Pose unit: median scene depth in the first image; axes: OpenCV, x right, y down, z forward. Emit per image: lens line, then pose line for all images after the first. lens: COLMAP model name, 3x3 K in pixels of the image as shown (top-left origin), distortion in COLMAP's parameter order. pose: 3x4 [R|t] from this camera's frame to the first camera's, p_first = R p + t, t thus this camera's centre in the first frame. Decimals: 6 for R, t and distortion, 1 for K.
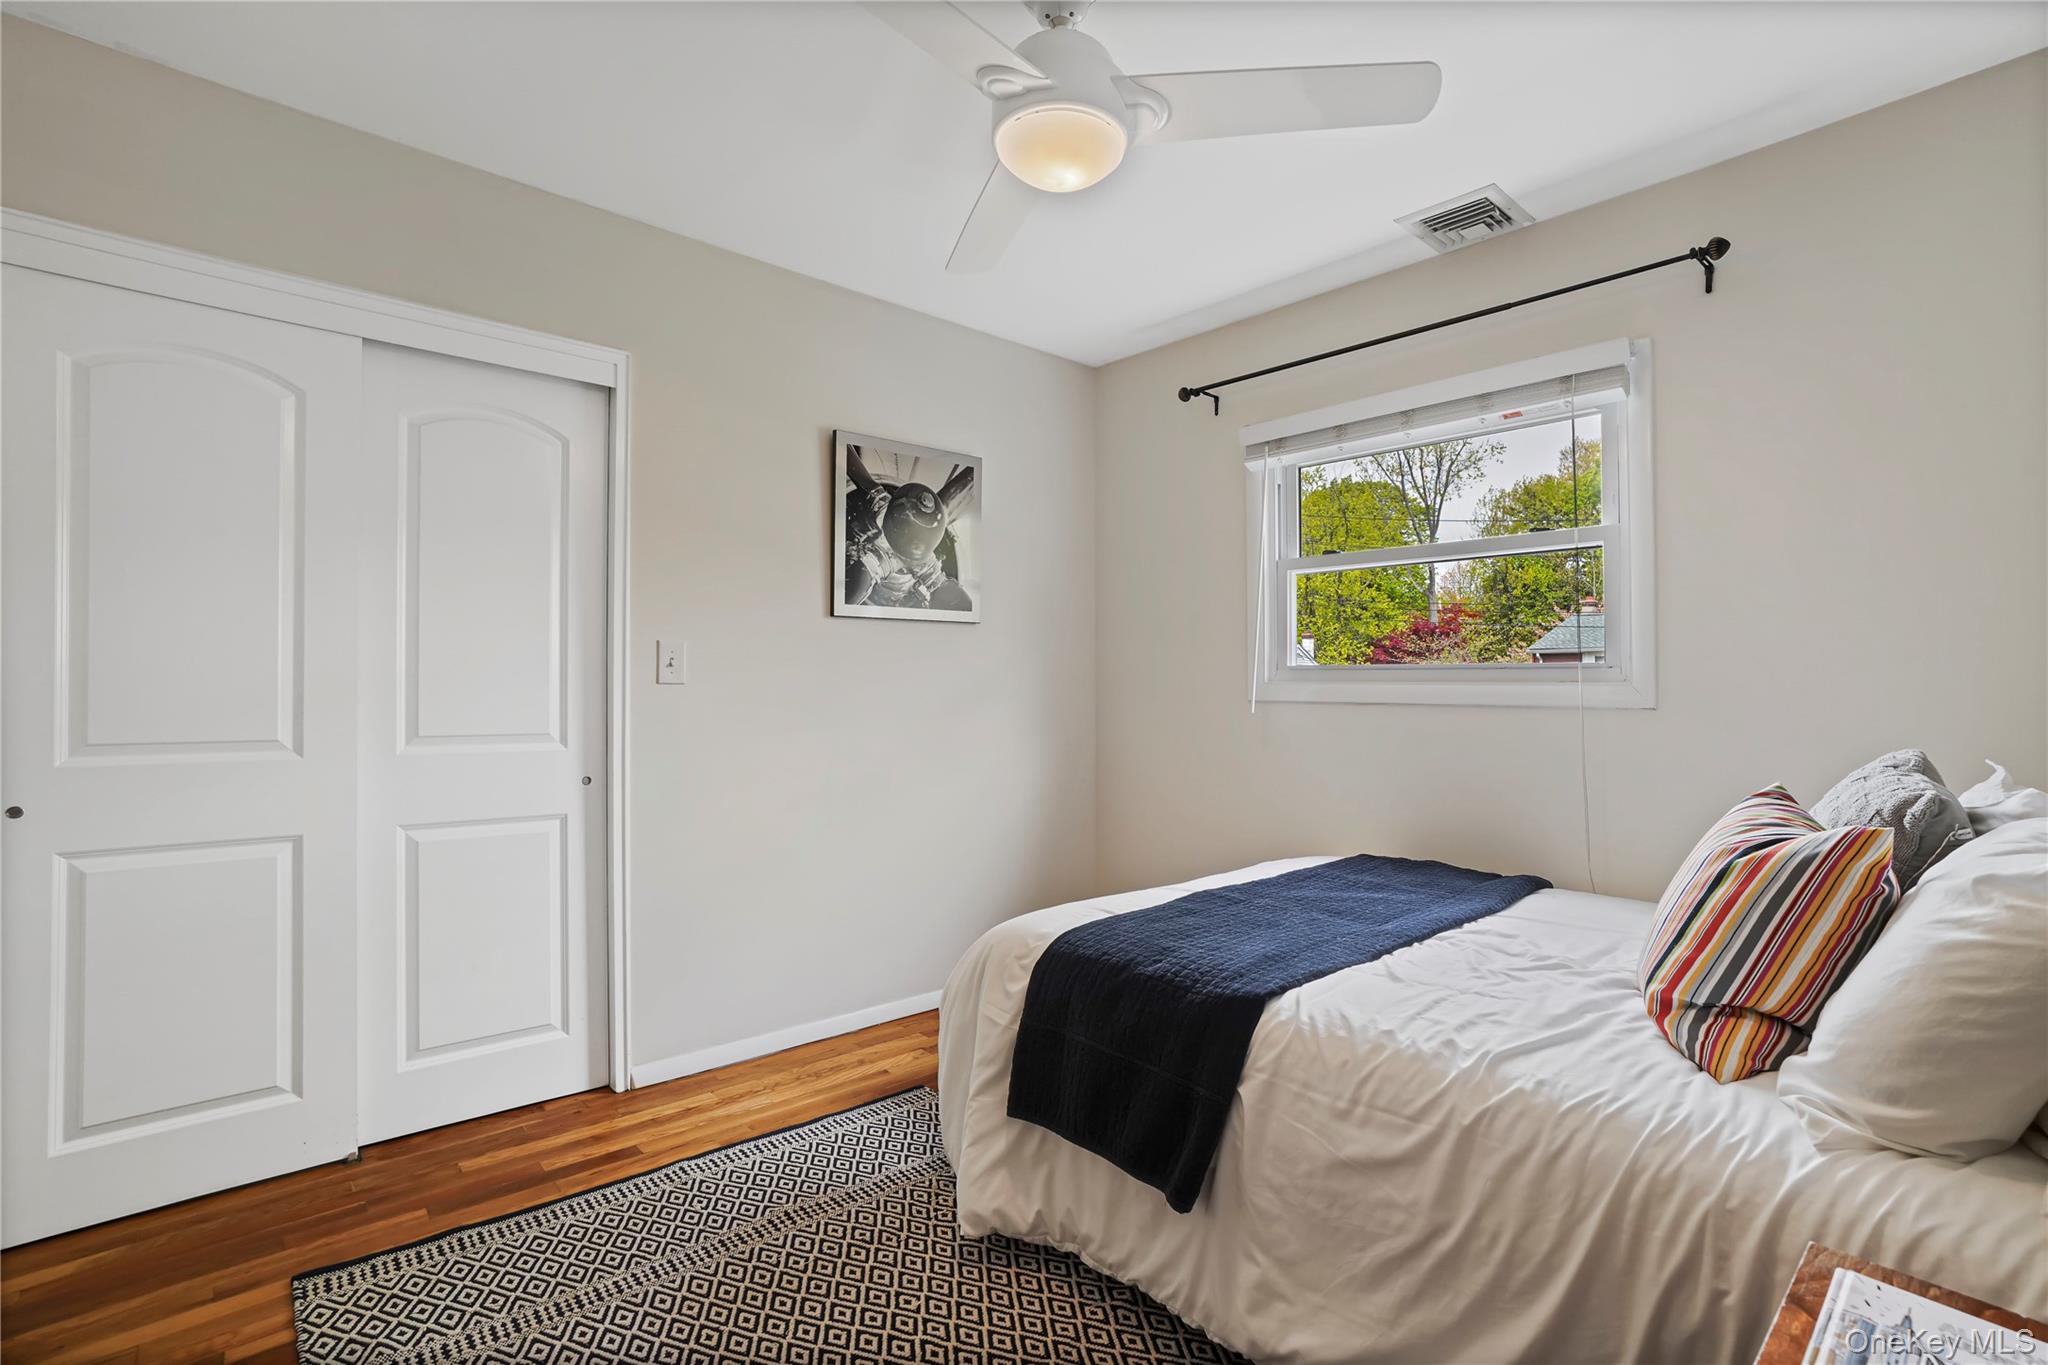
lens RADIAL K [[944.9, 0, 1028.1], [0, 944.9, 679.8], [0, 0, 1]] dist [-0.030186, 0.005911]
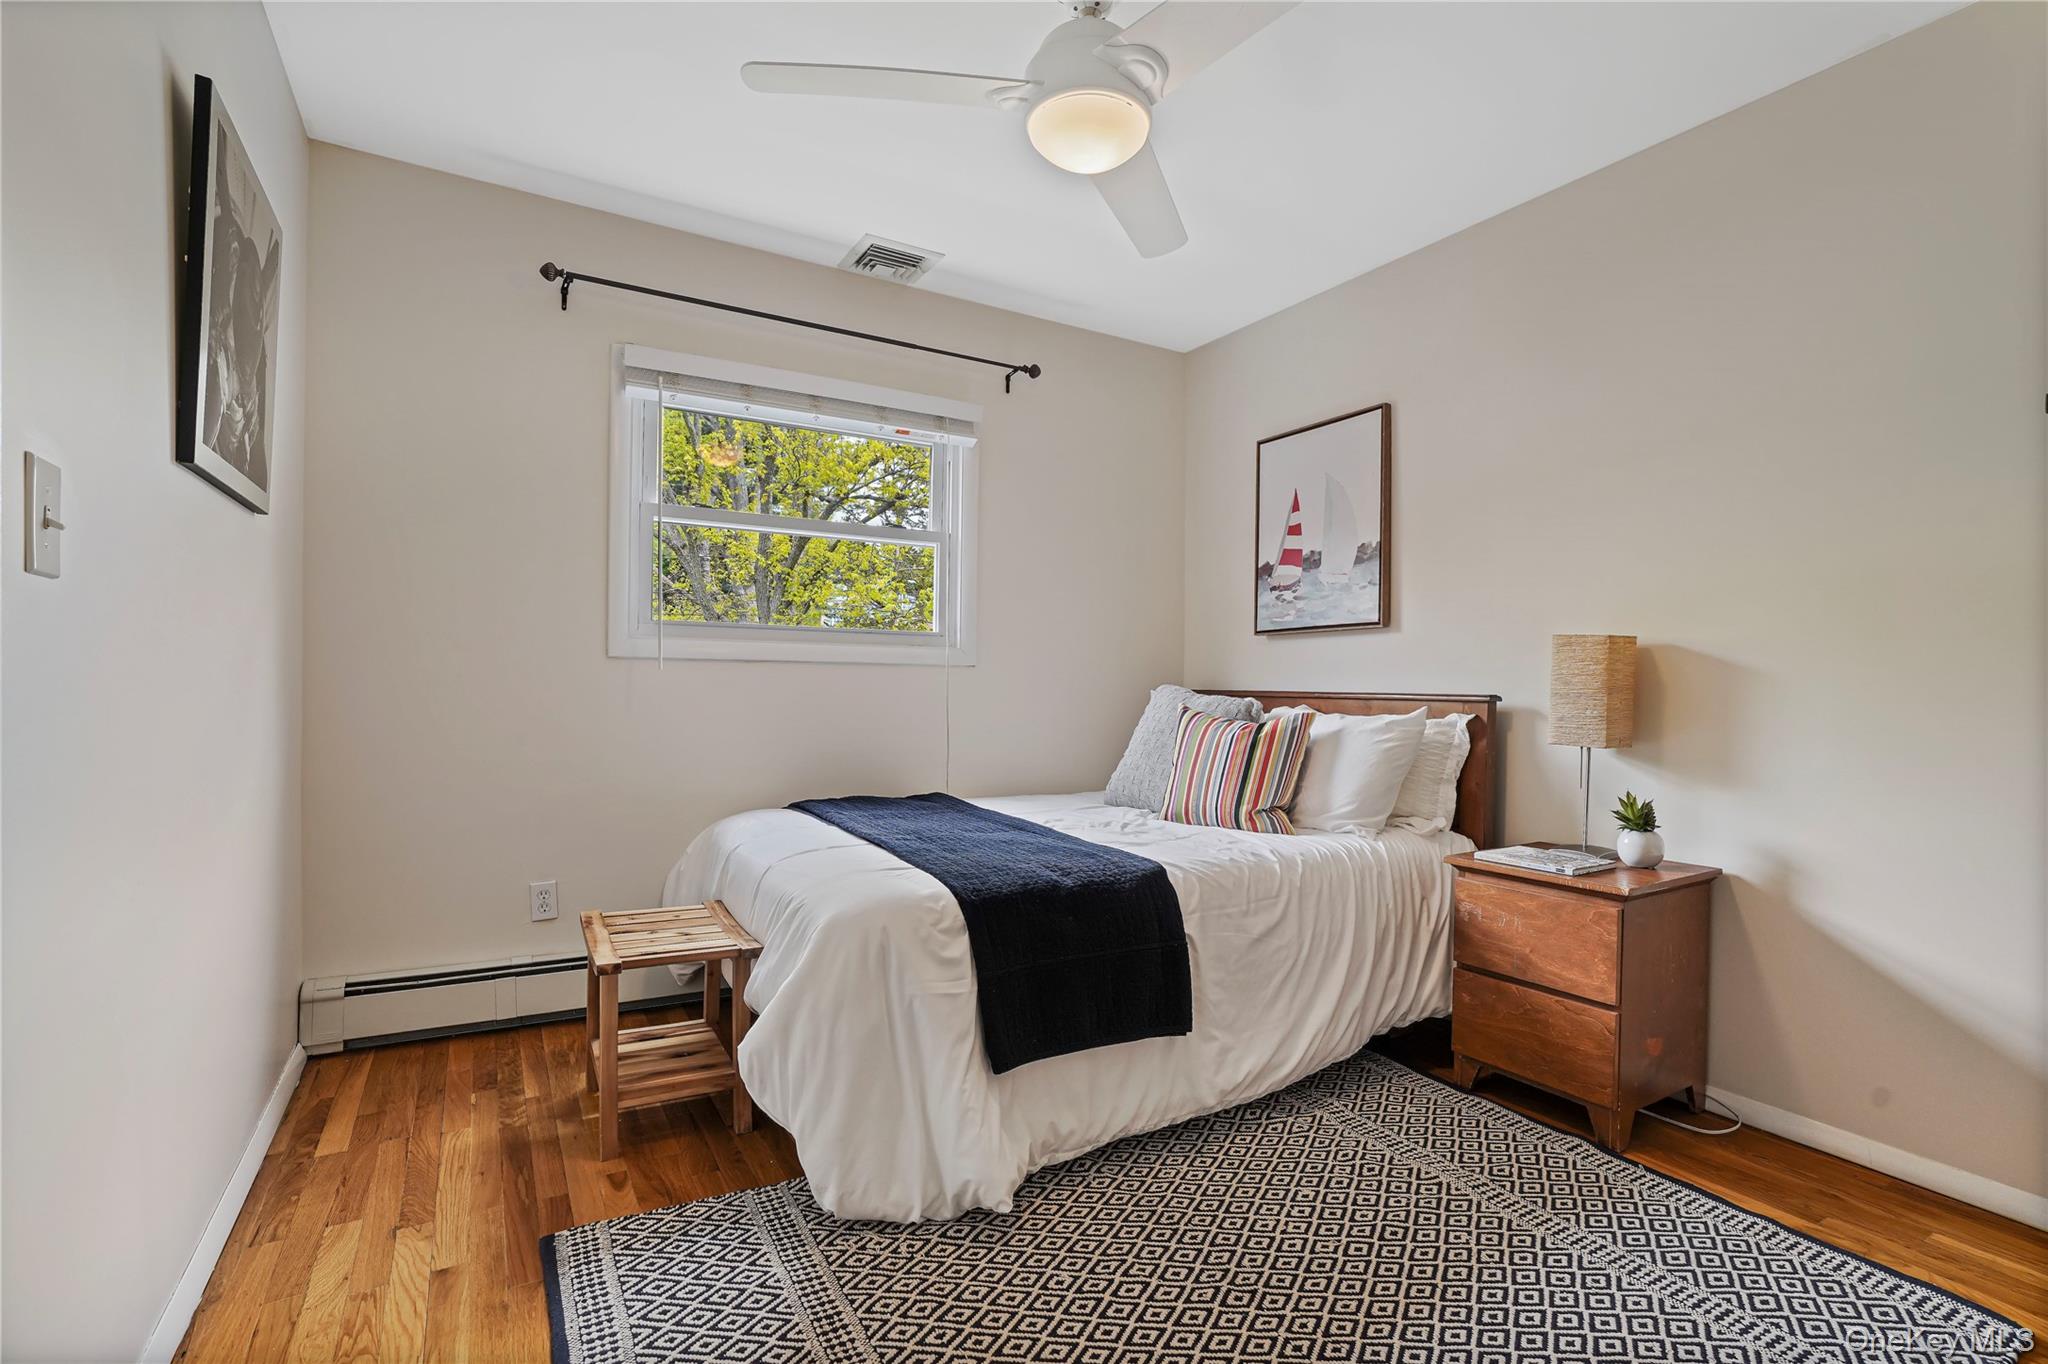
lens RADIAL K [[944.9, 0, 1039.8], [0, 944.9, 688.4], [0, 0, 1]] dist [-0.030186, 0.005911]
pose [[0.190000, -0.012479, 0.981705, -0.690275], [-0.018621, 0.999694, 0.016312, 0.036999], [-0.981608, -0.021380, 0.189709, 0.565459]]
